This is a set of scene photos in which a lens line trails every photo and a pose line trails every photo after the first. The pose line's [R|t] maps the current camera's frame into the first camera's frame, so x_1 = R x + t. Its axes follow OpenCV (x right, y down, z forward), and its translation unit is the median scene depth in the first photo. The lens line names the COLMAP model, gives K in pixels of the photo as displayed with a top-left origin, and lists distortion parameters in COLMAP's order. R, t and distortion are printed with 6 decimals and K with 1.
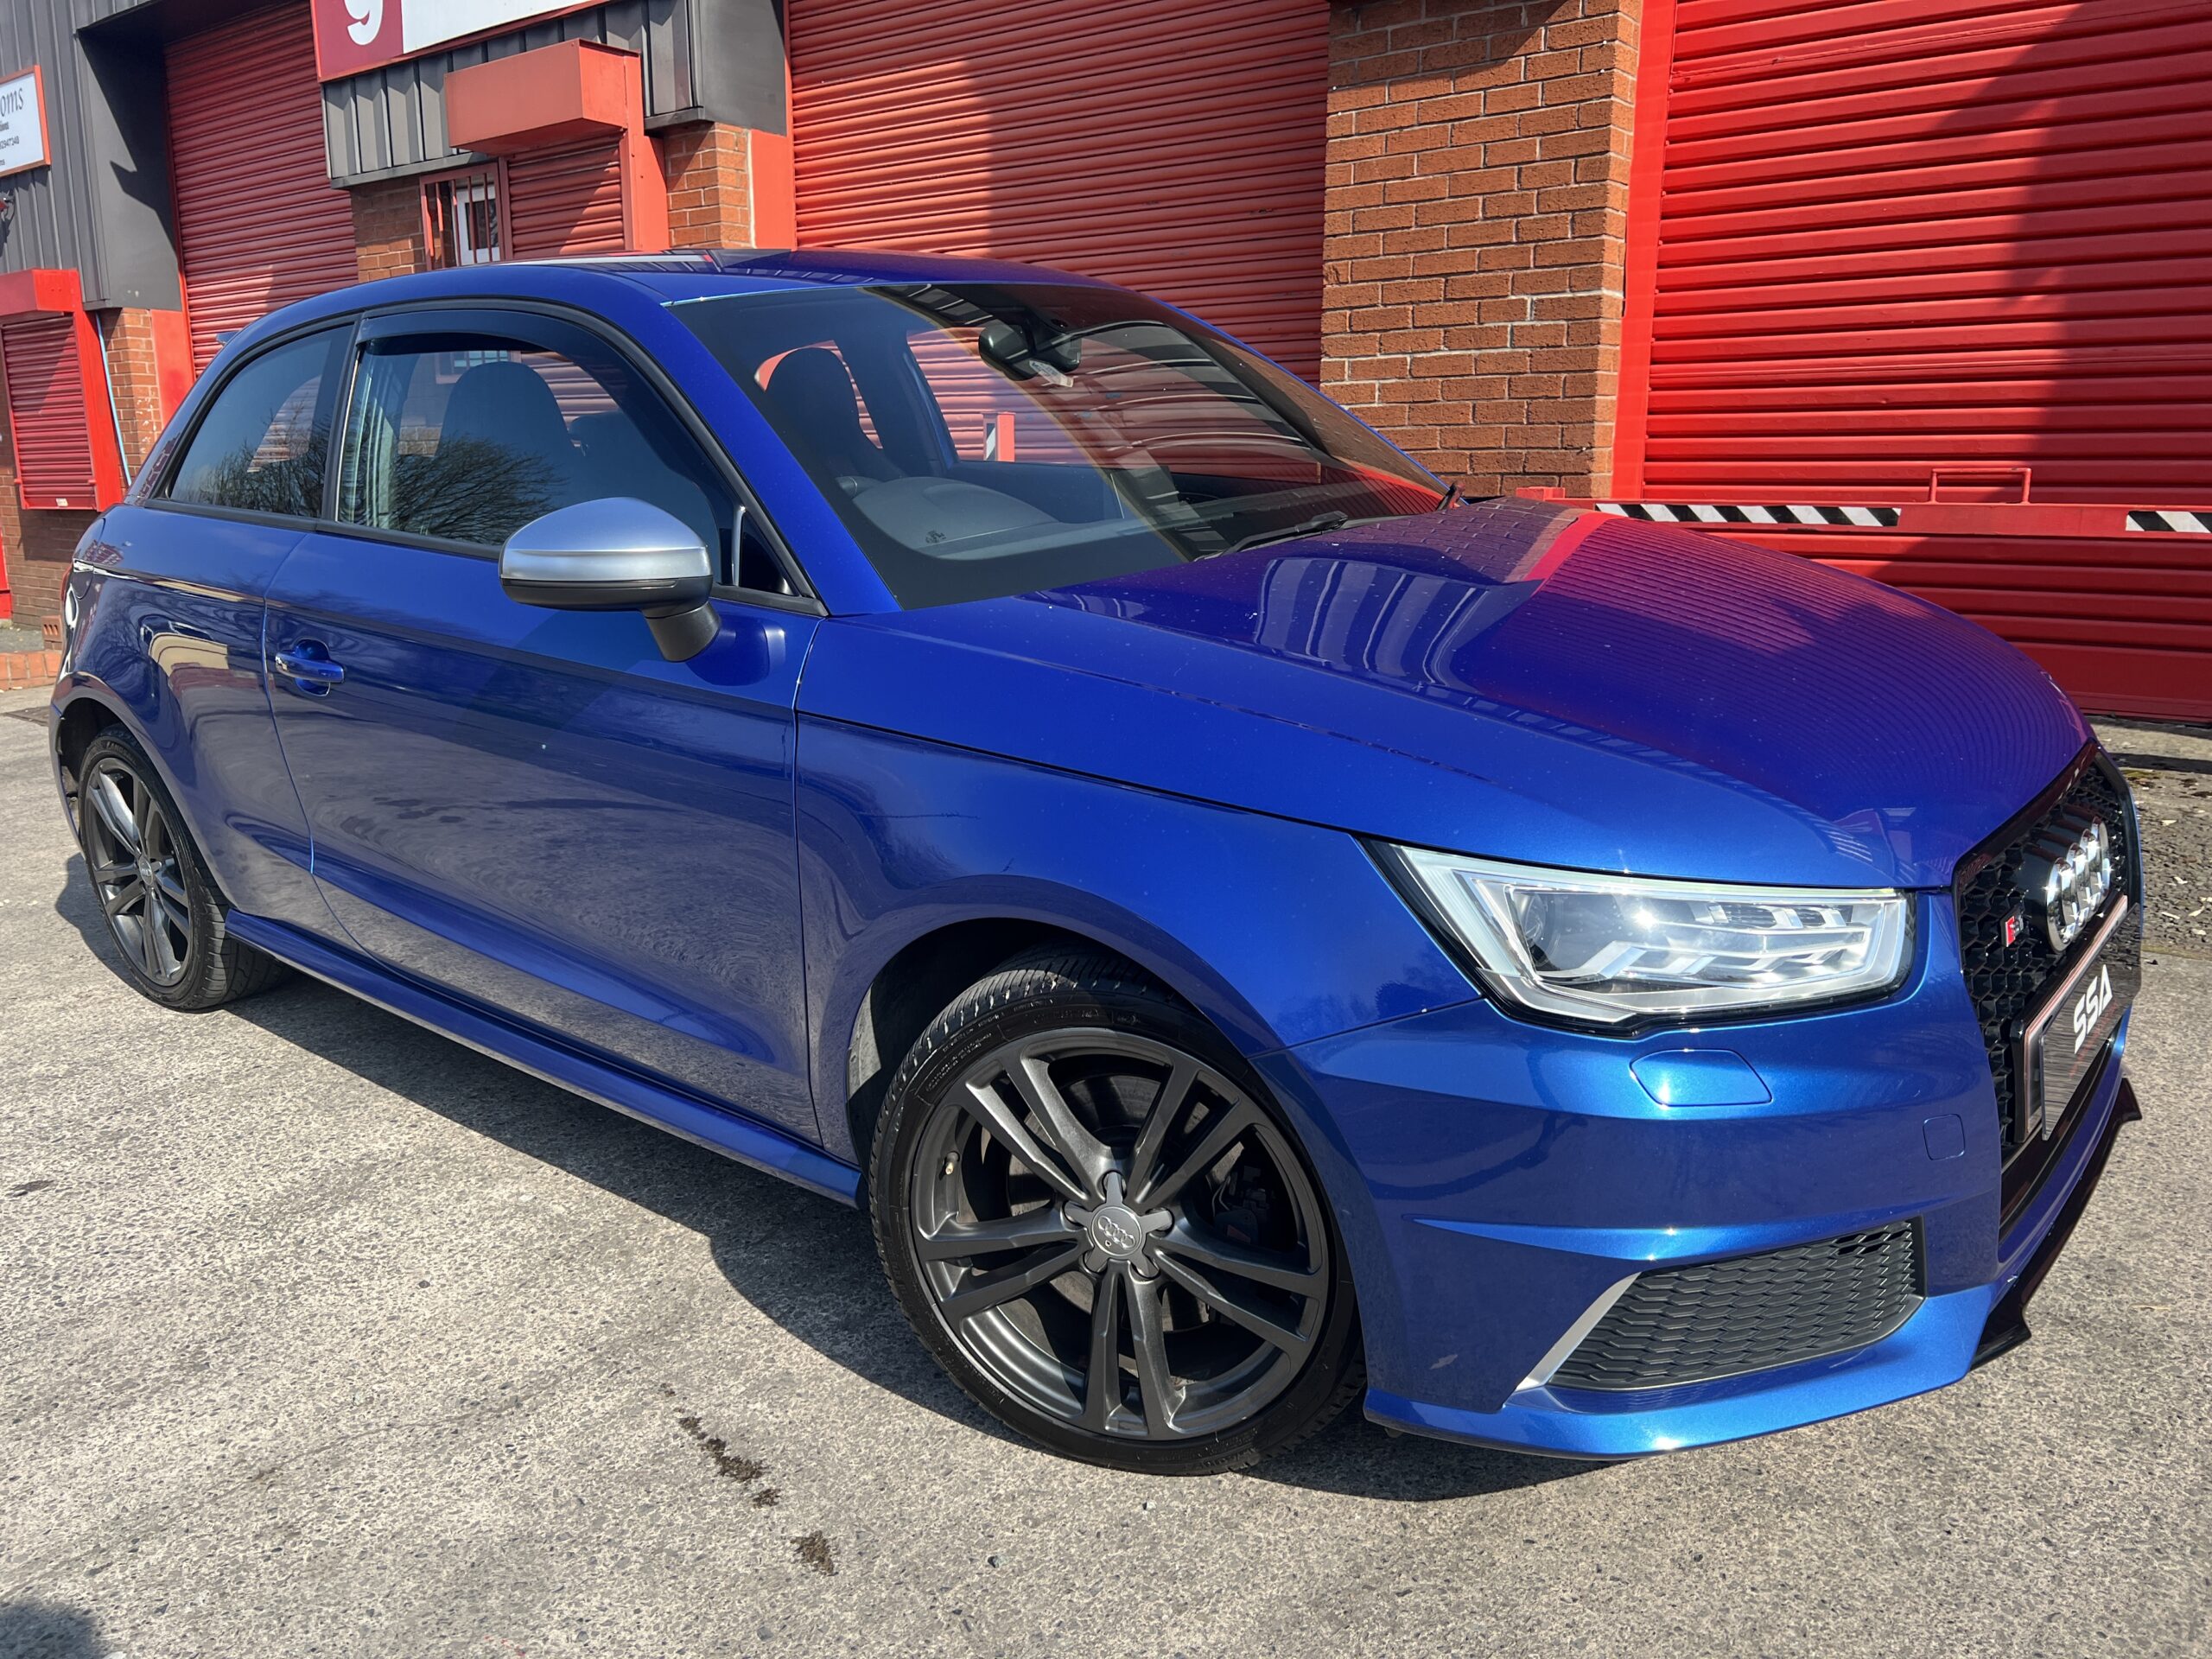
lens RADIAL K [[1672.1, 0, 1087.9], [0, 1672.1, 822.0], [0, 0, 1]] dist [0.039740, -0.048440]
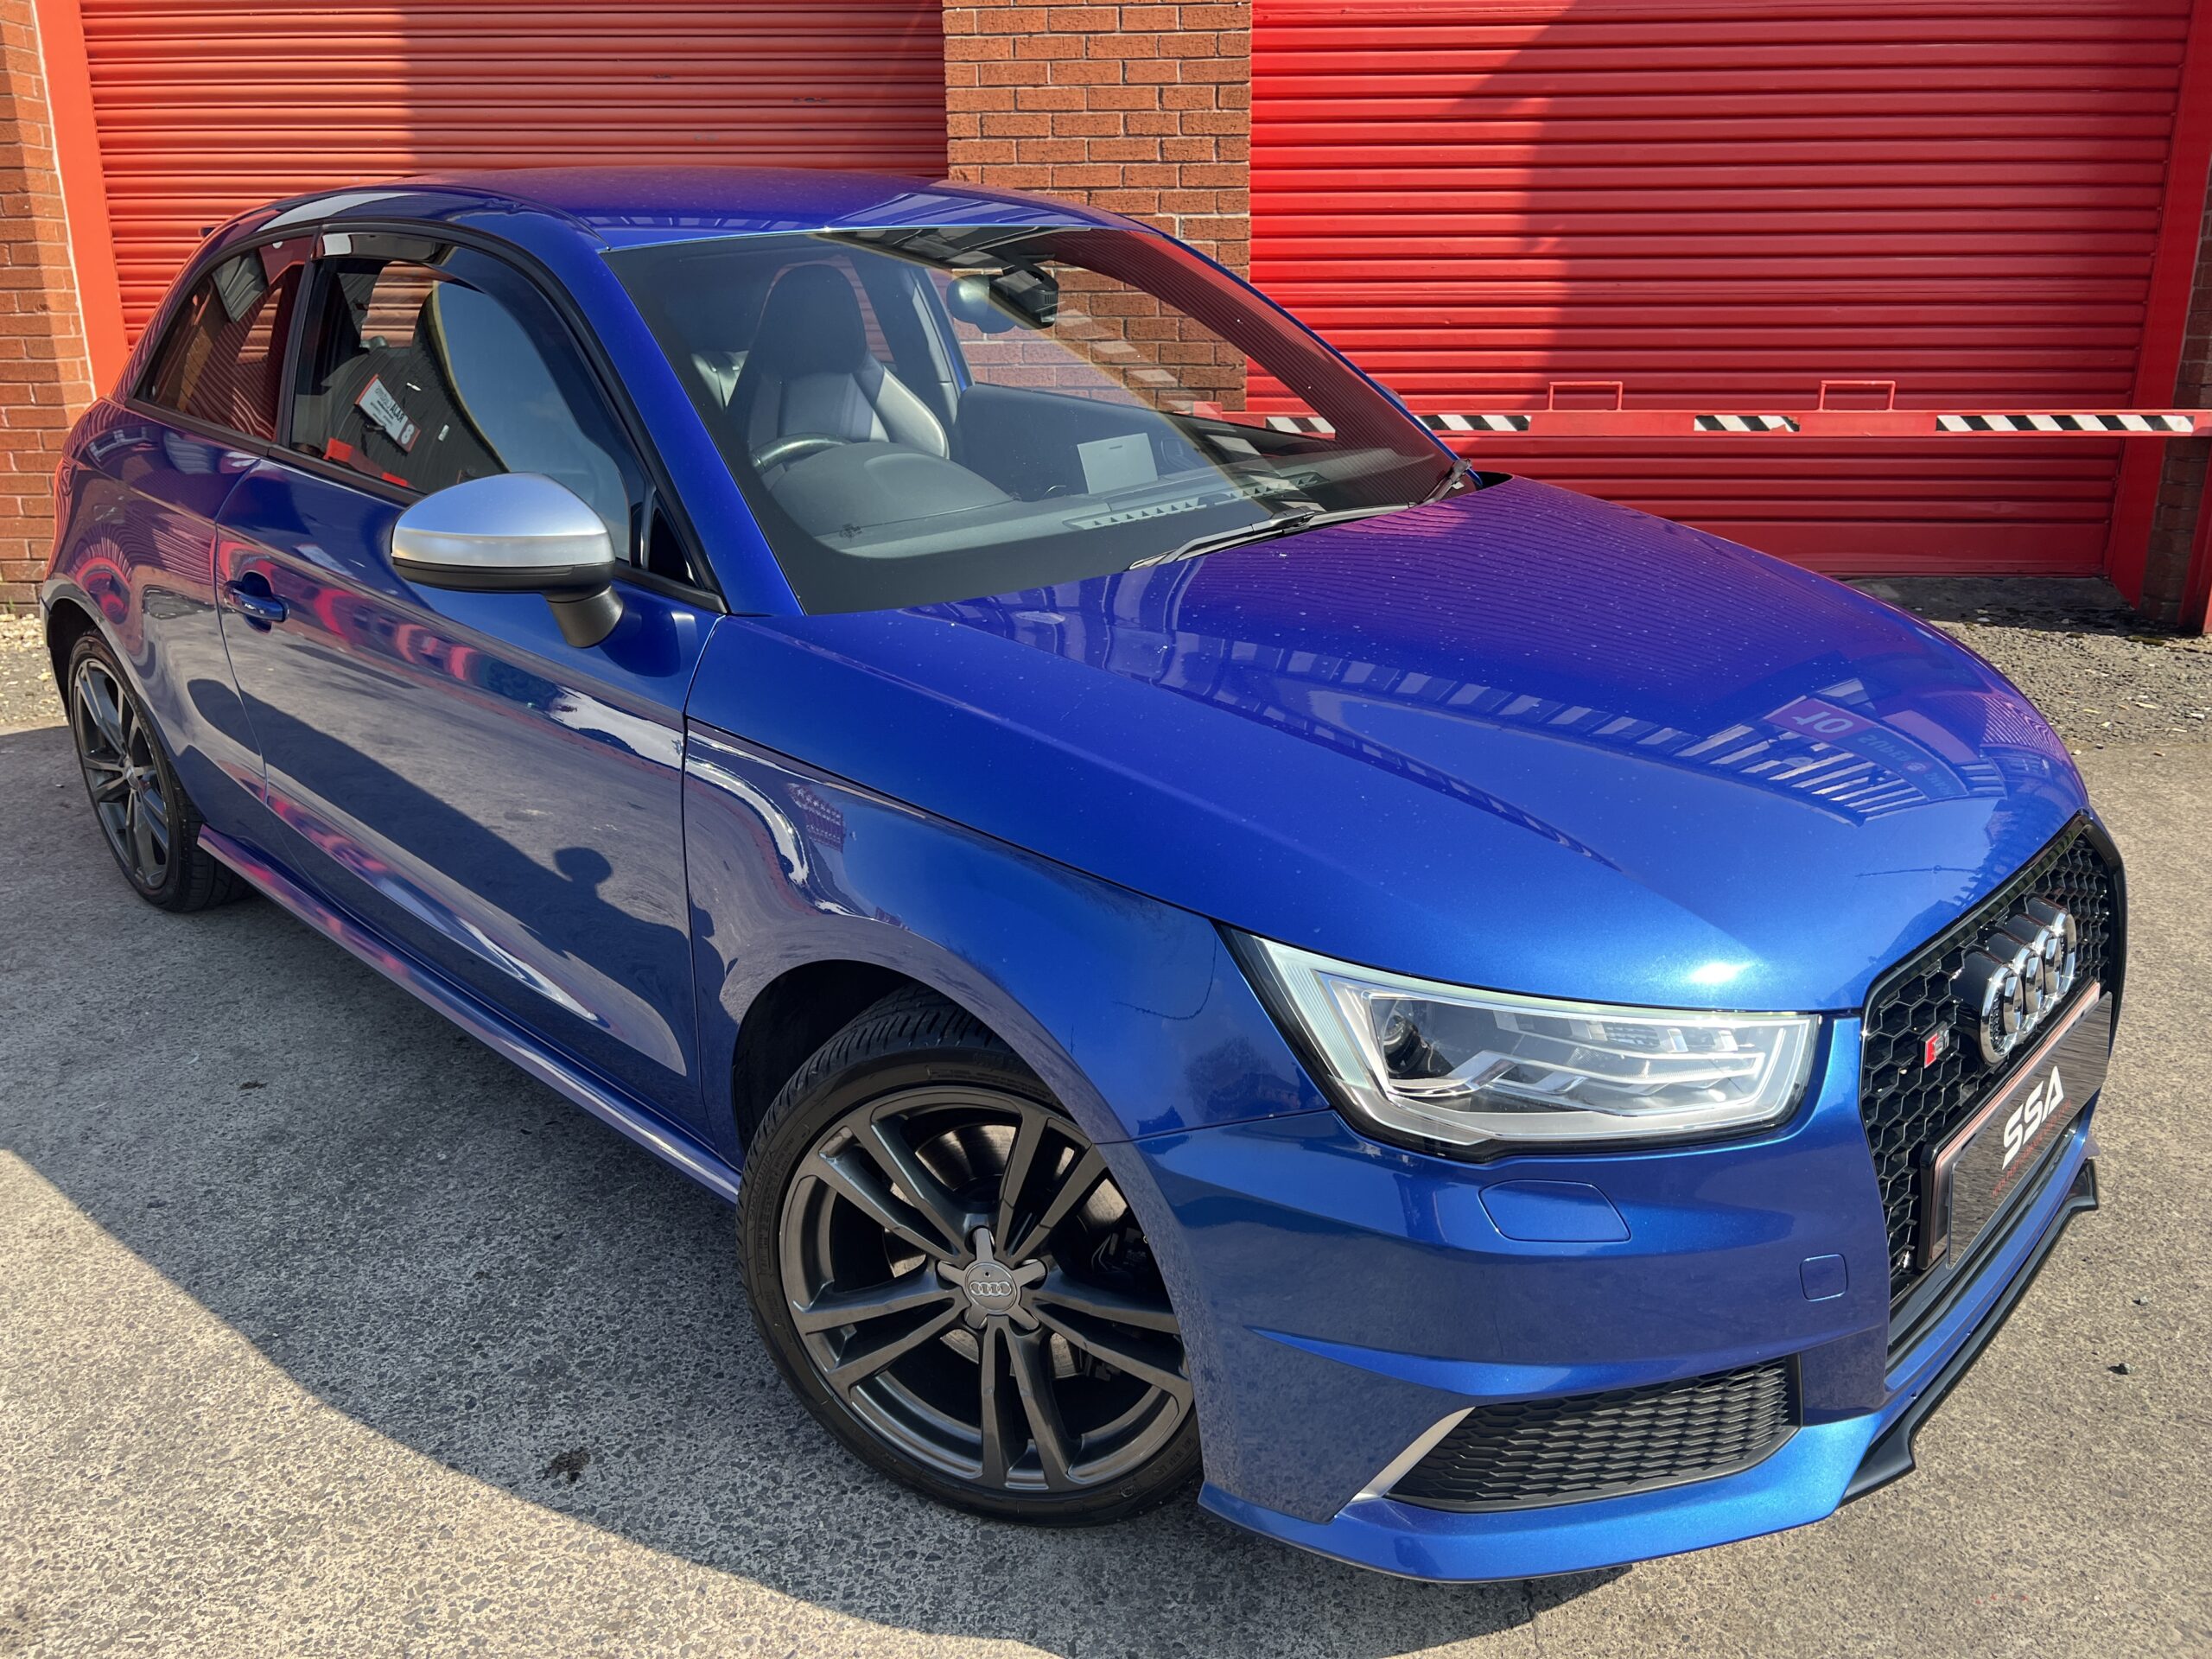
lens RADIAL K [[1672.1, 0, 1116.3], [0, 1672.1, 834.6], [0, 0, 1]] dist [0.039740, -0.048440]
pose [[0.811155, -0.163285, 0.561575, -0.423670], [0.122065, 0.986354, 0.110480, -0.051975], [-0.571951, -0.021067, 0.820017, 0.153261]]
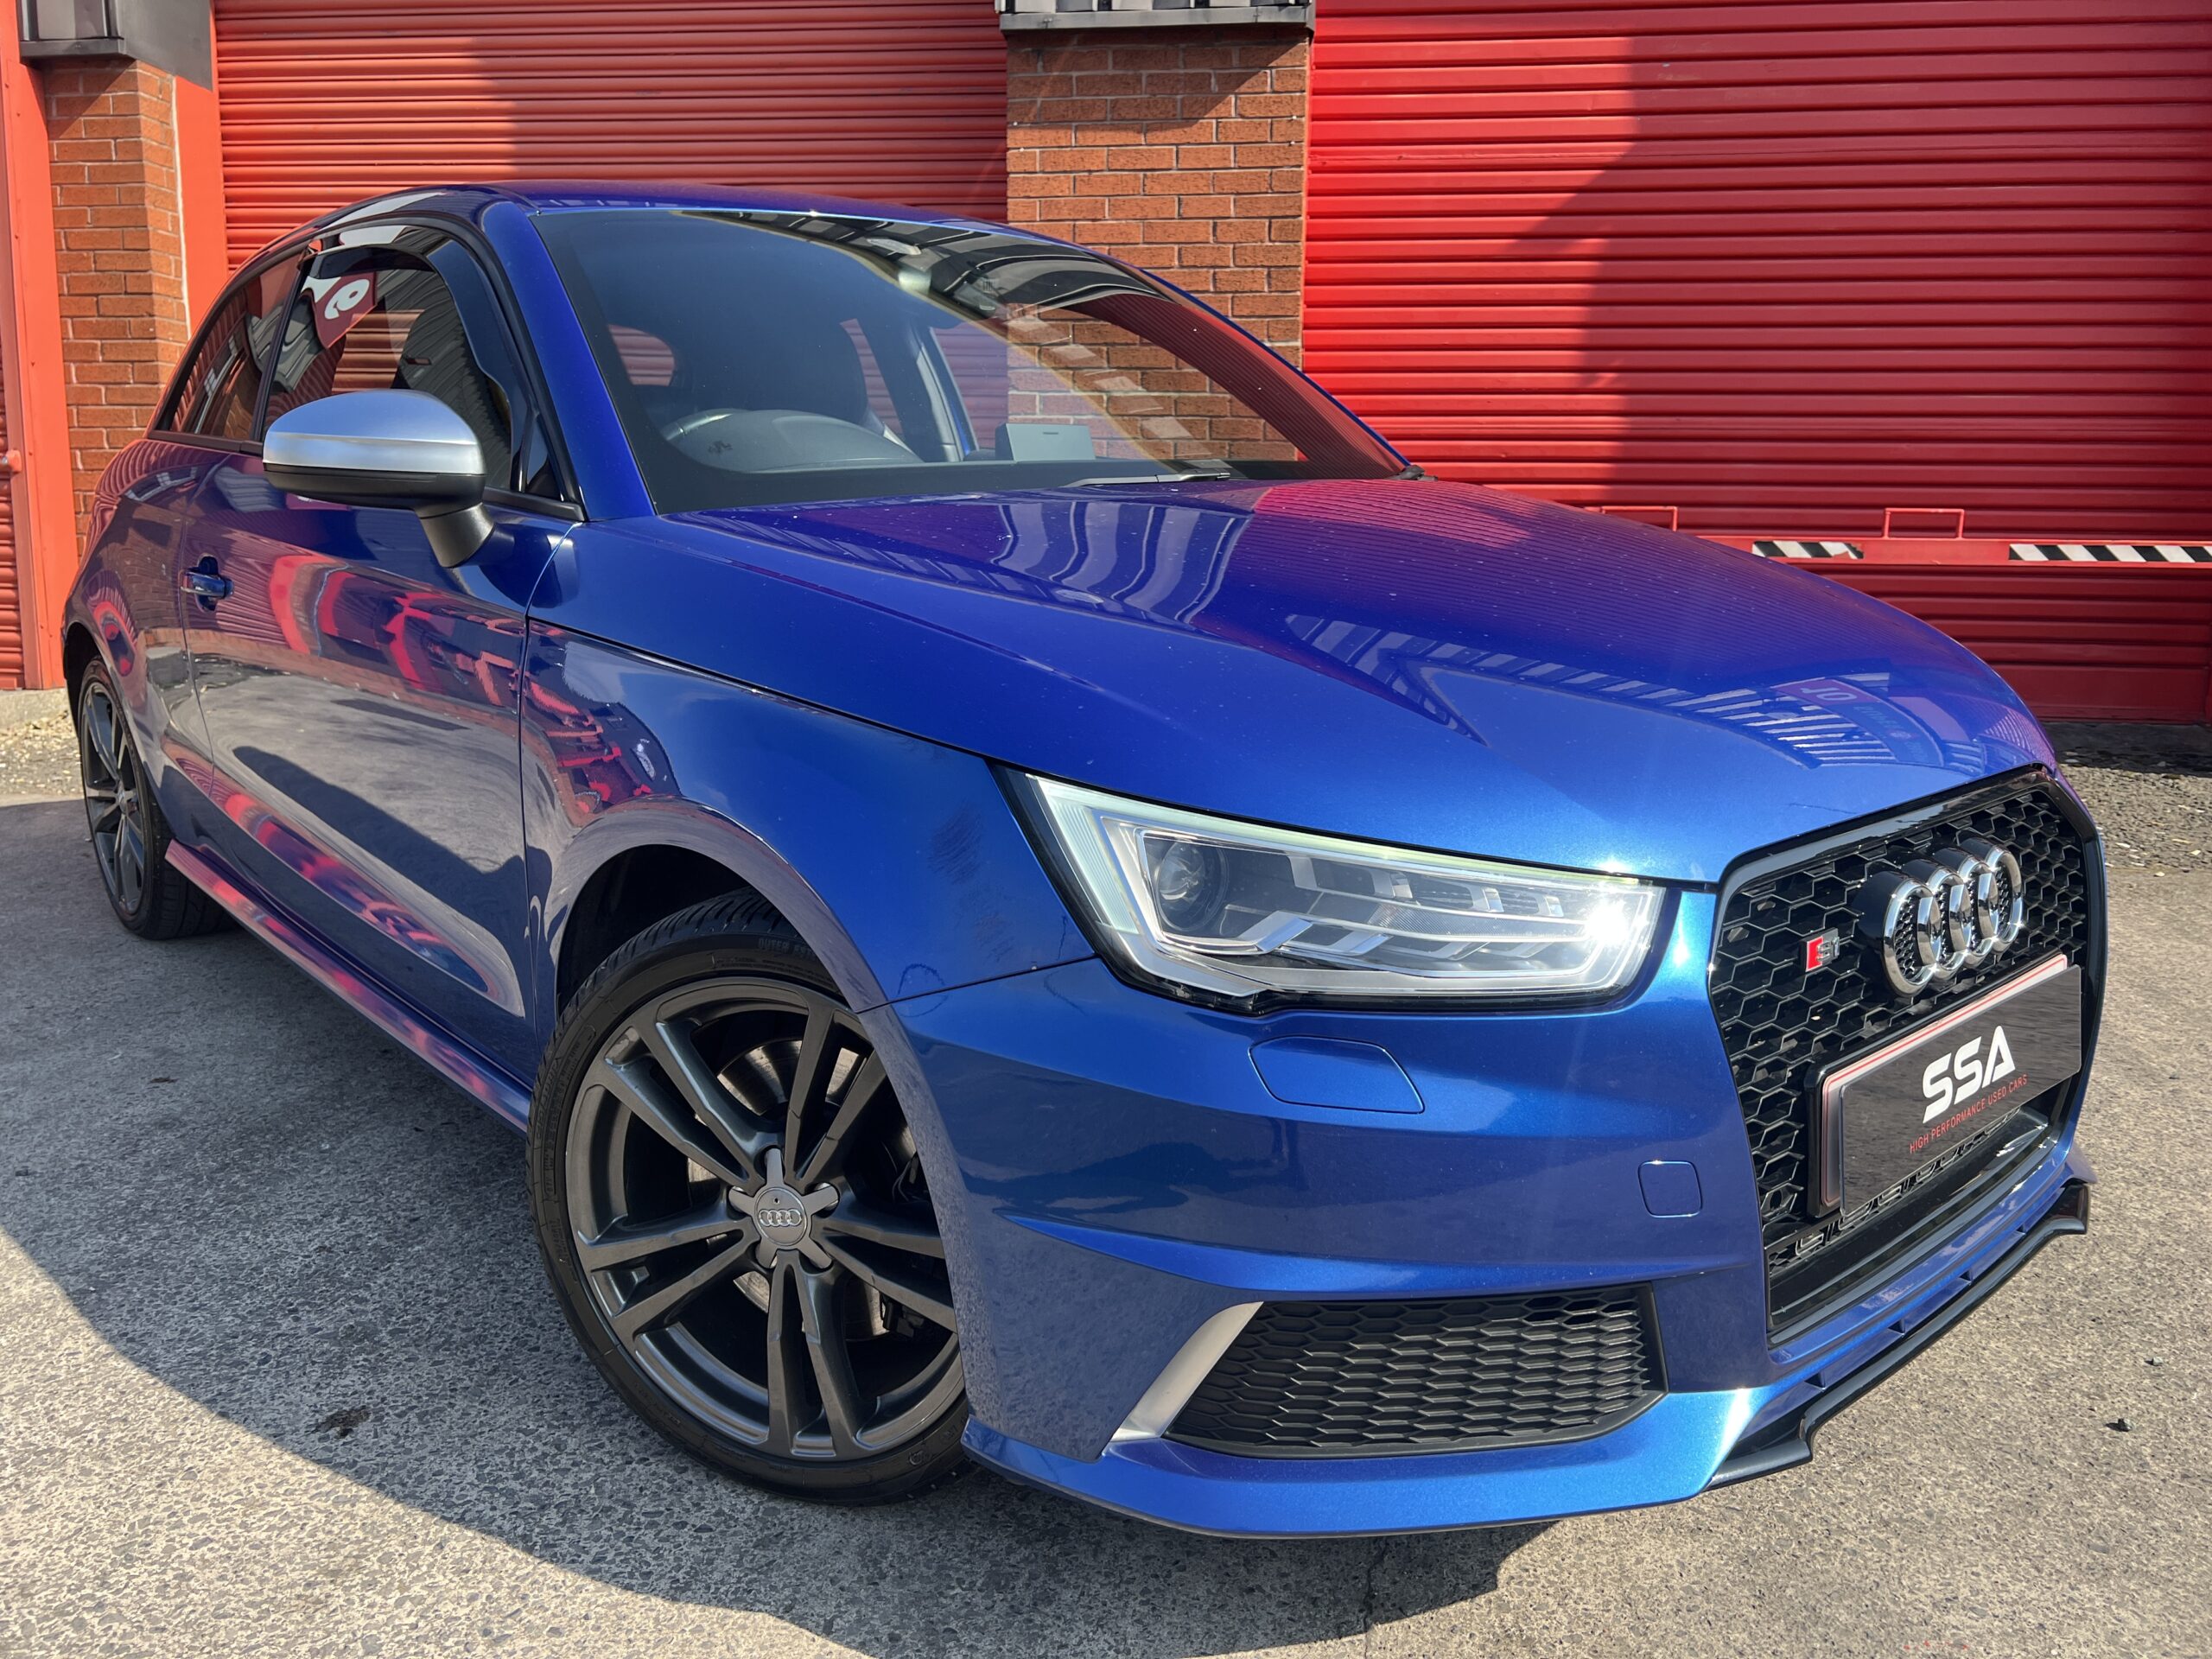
lens RADIAL K [[1672.1, 0, 1117.8], [0, 1672.1, 834.2], [0, 0, 1]] dist [0.039740, -0.048440]
pose [[0.855148, -0.065722, 0.514201, -0.368239], [0.091127, 0.995543, -0.024308, 0.017566], [-0.510311, 0.067644, 0.857325, 0.144143]]
